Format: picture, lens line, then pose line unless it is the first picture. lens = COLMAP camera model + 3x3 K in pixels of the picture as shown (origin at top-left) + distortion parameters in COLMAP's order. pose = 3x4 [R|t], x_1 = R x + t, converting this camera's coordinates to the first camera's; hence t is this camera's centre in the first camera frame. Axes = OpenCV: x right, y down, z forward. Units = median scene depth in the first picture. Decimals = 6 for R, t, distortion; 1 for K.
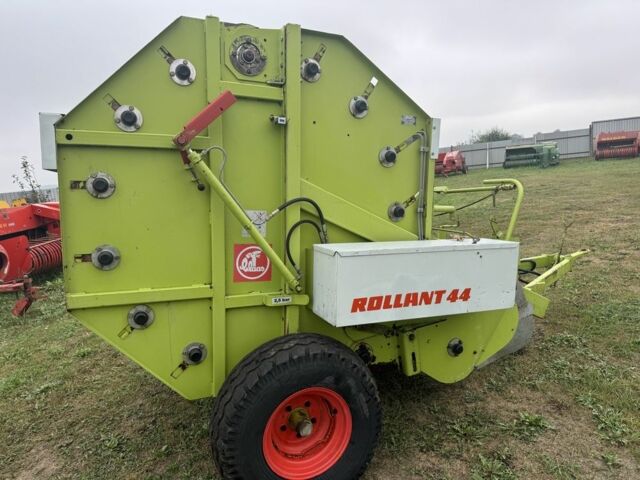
lens RADIAL K [[440.6, 0, 324.9], [0, 440.6, 244.1], [0, 0, 1]] dist [0.091771, -0.082440]
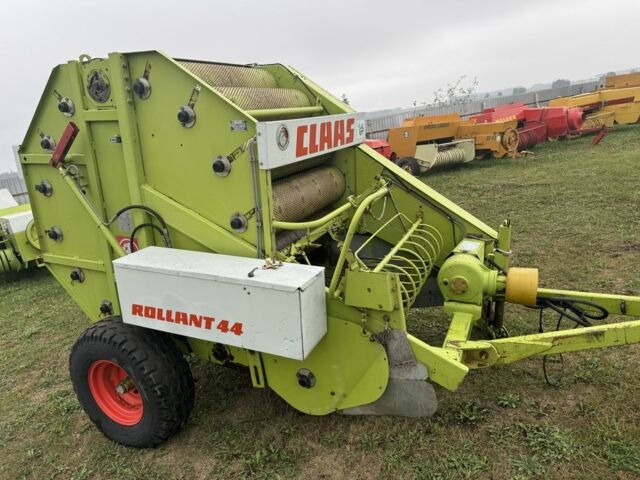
lens RADIAL K [[440.6, 0, 323.4], [0, 440.6, 237.1], [0, 0, 1]] dist [0.091771, -0.082440]
pose [[0.674893, 0.174351, -0.717022, 1.121716], [-0.043824, 0.979441, 0.196912, -0.274690], [0.736613, -0.101472, 0.668659, 0.571639]]
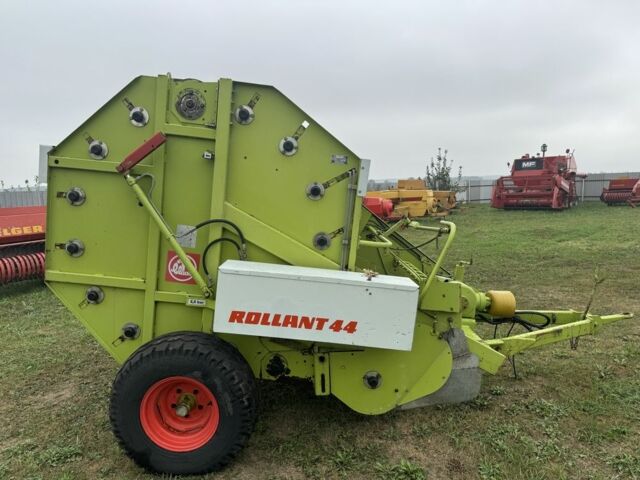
lens RADIAL K [[440.6, 0, 323.3], [0, 440.6, 238.7], [0, 0, 1]] dist [0.091771, -0.082440]
pose [[0.919884, 0.122121, -0.372694, 0.656427], [-0.134387, 0.990904, -0.007004, -0.082348], [0.368448, 0.056528, 0.927928, -0.006922]]
